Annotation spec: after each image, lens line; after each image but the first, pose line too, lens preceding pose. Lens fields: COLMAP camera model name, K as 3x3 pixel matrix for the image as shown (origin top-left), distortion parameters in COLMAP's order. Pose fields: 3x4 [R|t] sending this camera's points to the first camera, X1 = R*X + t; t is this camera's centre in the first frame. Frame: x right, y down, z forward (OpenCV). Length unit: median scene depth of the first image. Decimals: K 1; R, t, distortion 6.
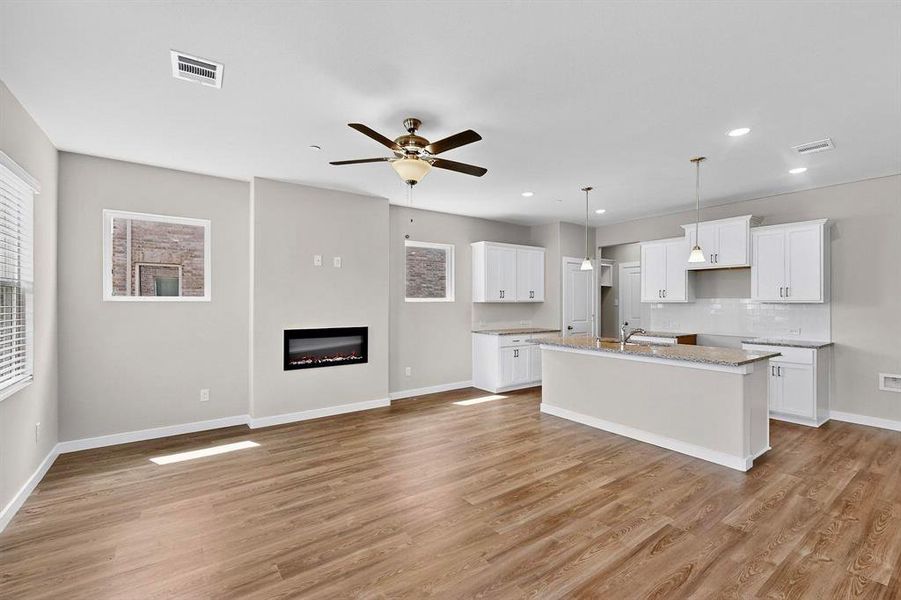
lens RADIAL K [[393.0, 0, 450.0], [0, 393.0, 301.7], [0, 0, 1]] dist [0.001239, -0.000351]
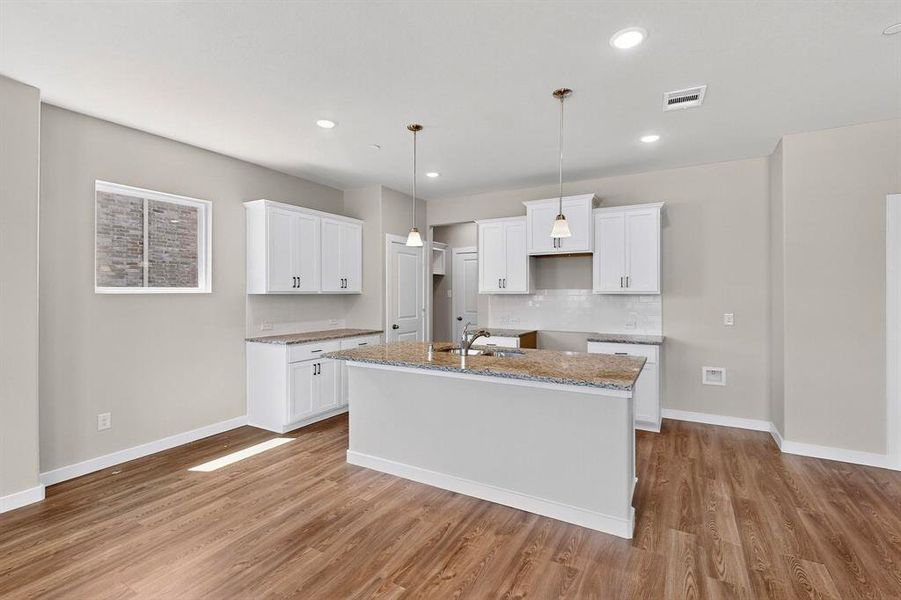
lens RADIAL K [[393.0, 0, 465.3], [0, 393.0, 300.0], [0, 0, 1]] dist [0.001239, -0.000351]
pose [[0.899373, -0.007986, 0.437109, 0.130119], [0.000388, 0.999847, 0.017468, 0.000613], [-0.437181, -0.015541, 0.899239, 0.351043]]
